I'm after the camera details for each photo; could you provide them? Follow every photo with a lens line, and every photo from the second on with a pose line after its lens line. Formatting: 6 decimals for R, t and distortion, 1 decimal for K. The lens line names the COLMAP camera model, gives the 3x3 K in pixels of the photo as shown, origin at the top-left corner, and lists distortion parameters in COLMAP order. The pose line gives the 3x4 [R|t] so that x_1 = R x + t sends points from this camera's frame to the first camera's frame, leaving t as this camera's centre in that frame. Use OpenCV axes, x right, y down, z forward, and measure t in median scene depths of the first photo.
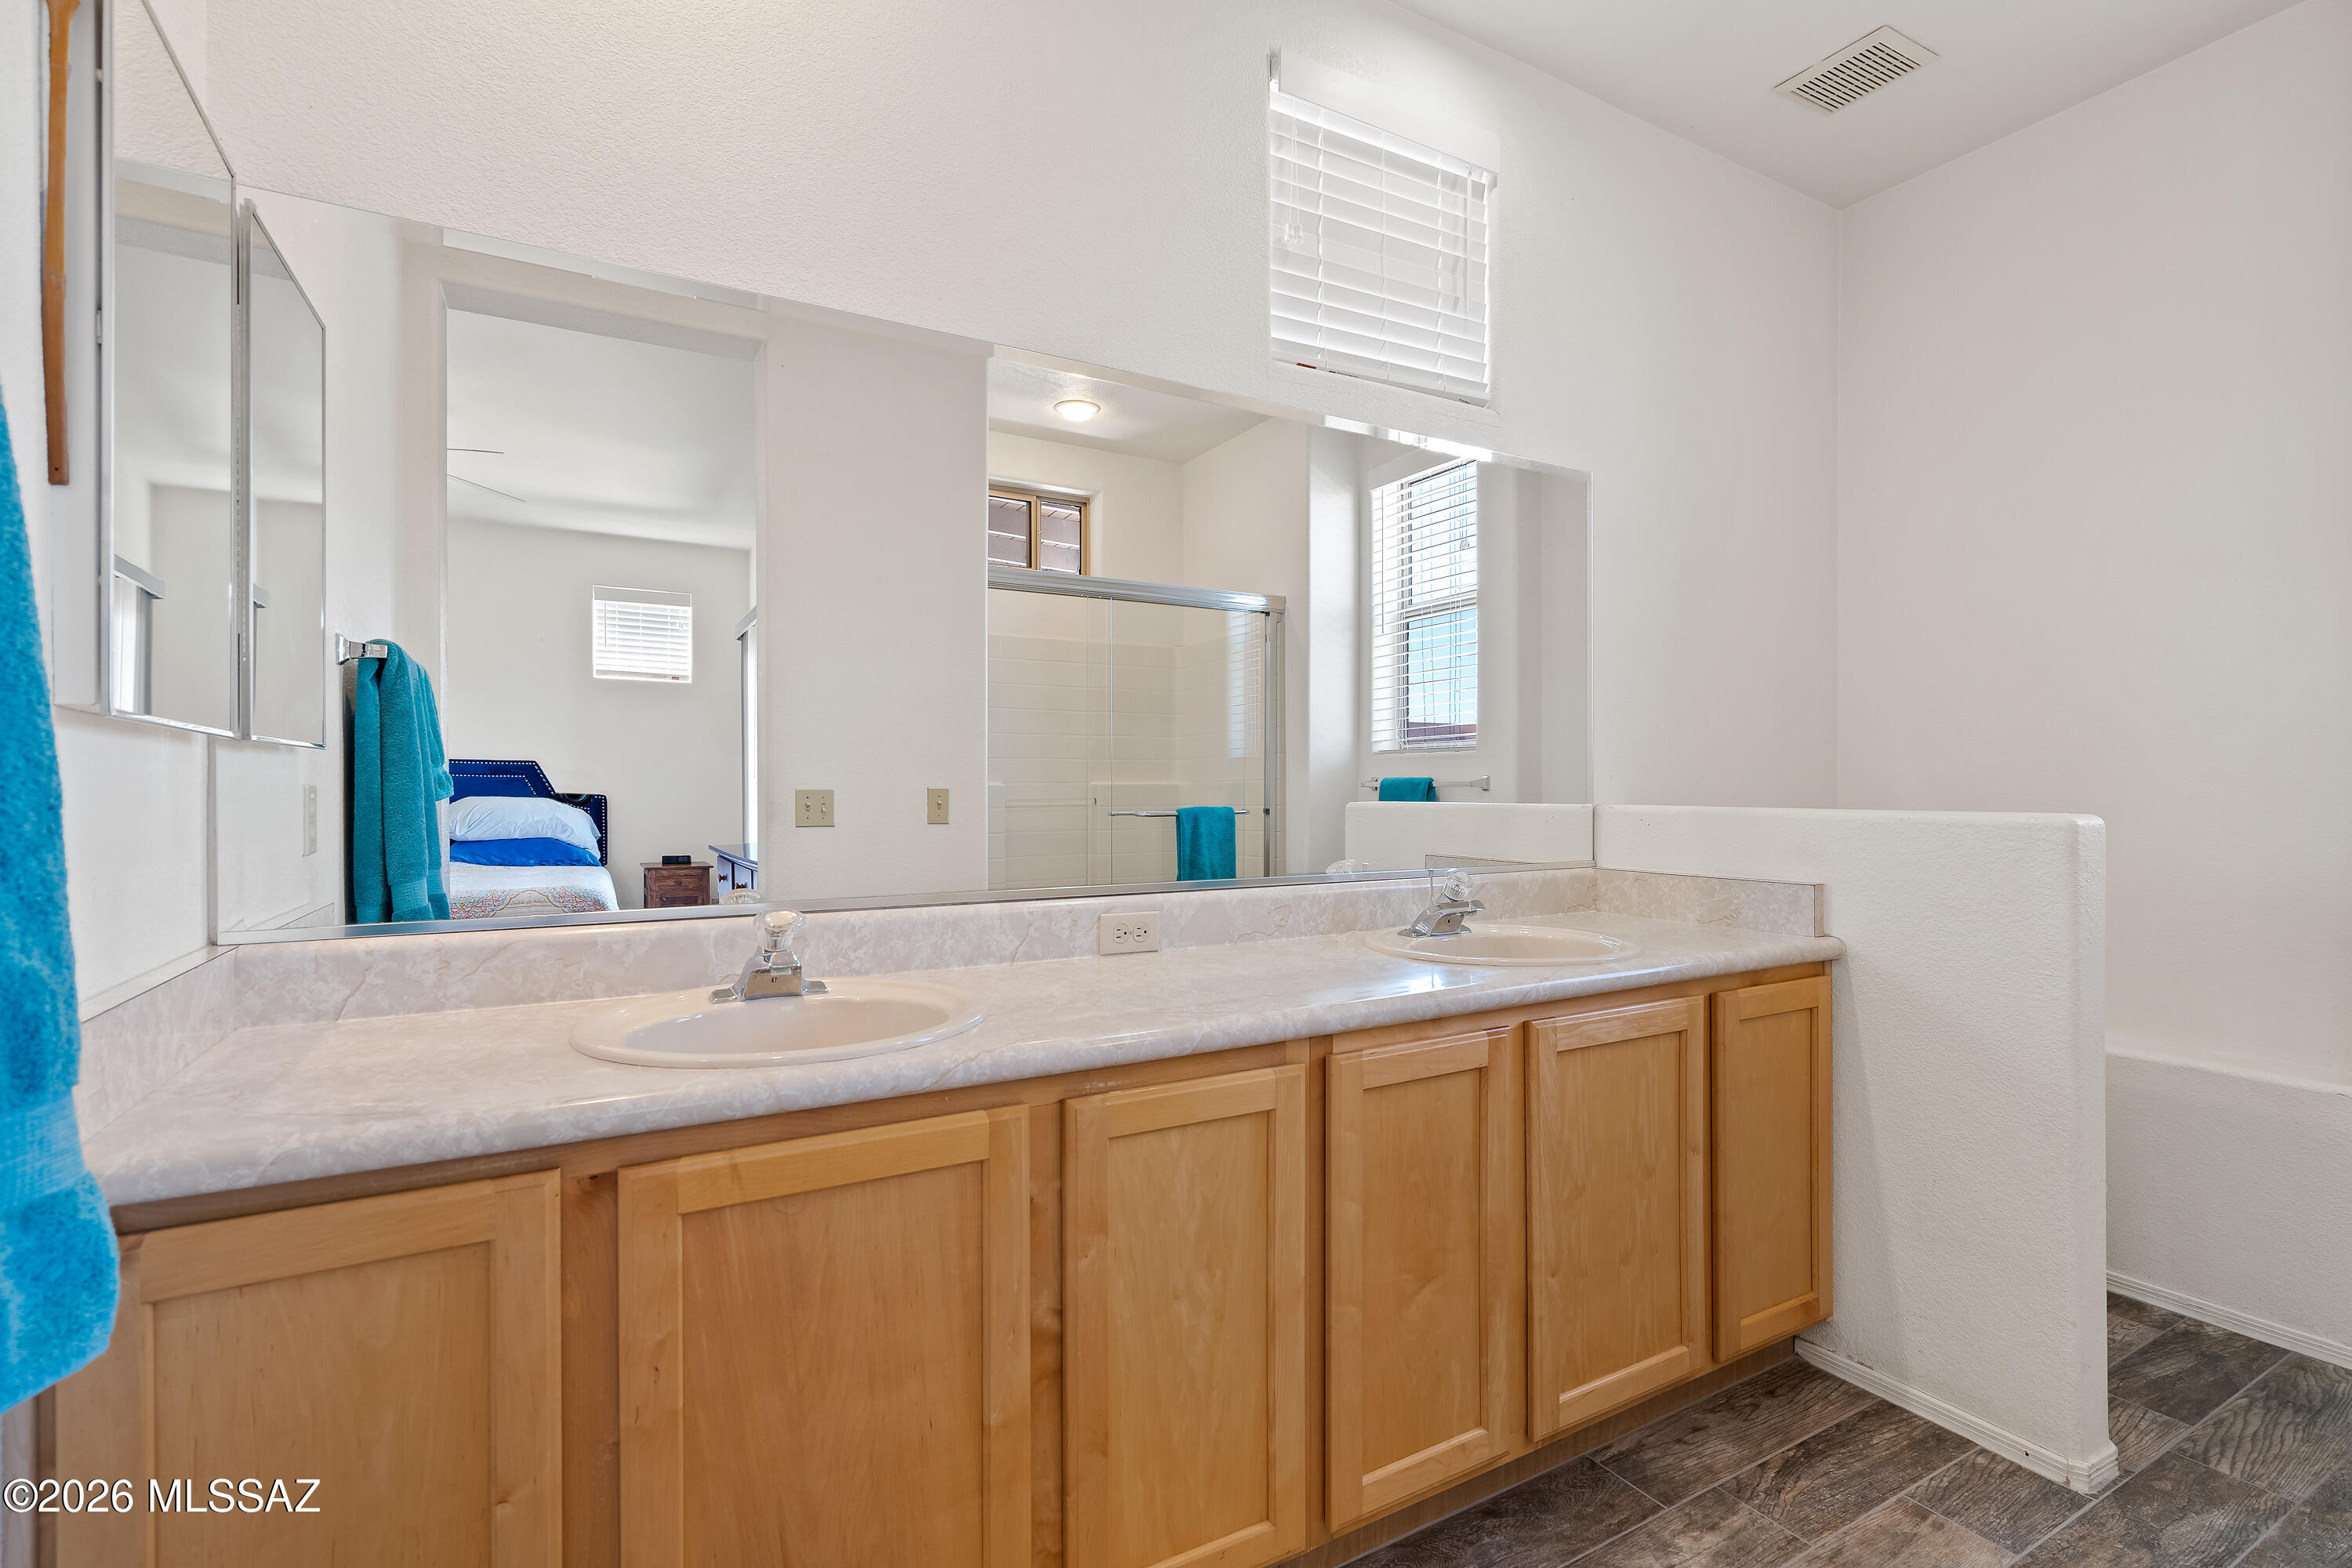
lens RADIAL K [[1075.7, 0, 1171.0], [0, 1075.7, 795.5], [0, 0, 1]] dist [-0.000544, 0.000001]
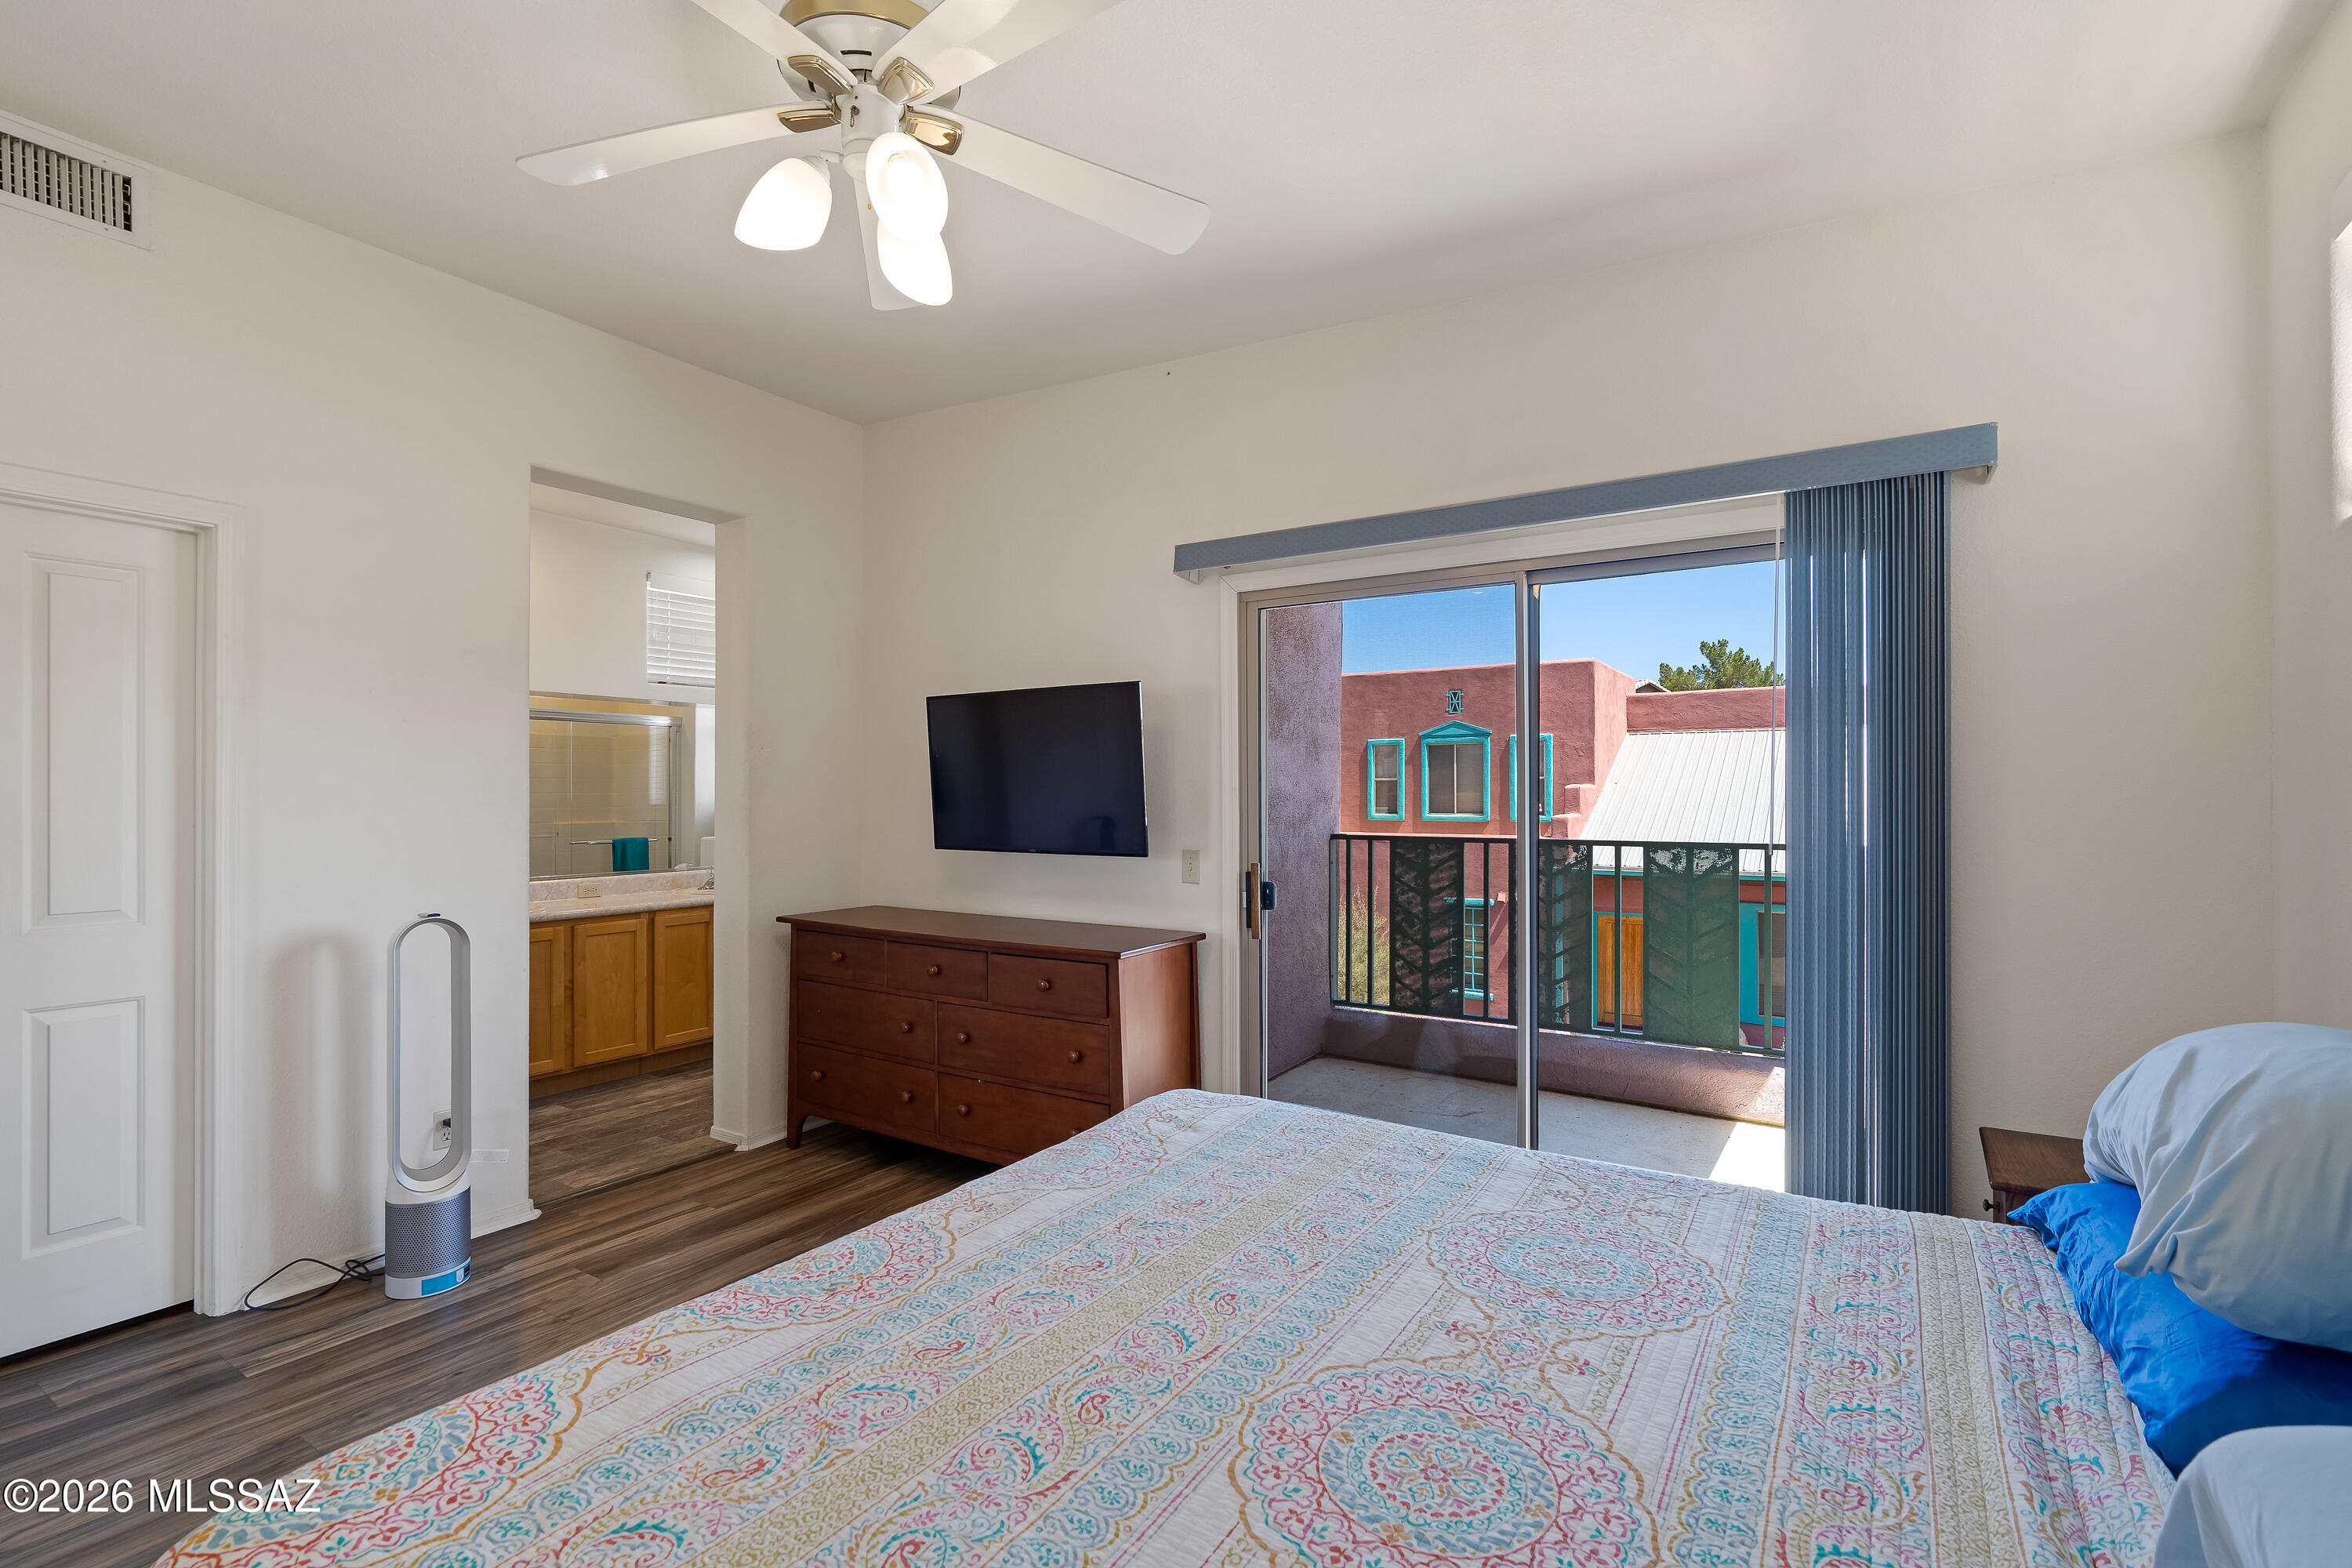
lens RADIAL K [[1075.7, 0, 1171.0], [0, 1075.7, 795.5], [0, 0, 1]] dist [-0.000544, 0.000001]
pose [[0.890557, -0.002004, 0.454868, 0.049547], [0.004293, 0.999983, -0.004000, -0.141776], [-0.454852, 0.005515, 0.890550, -2.964803]]
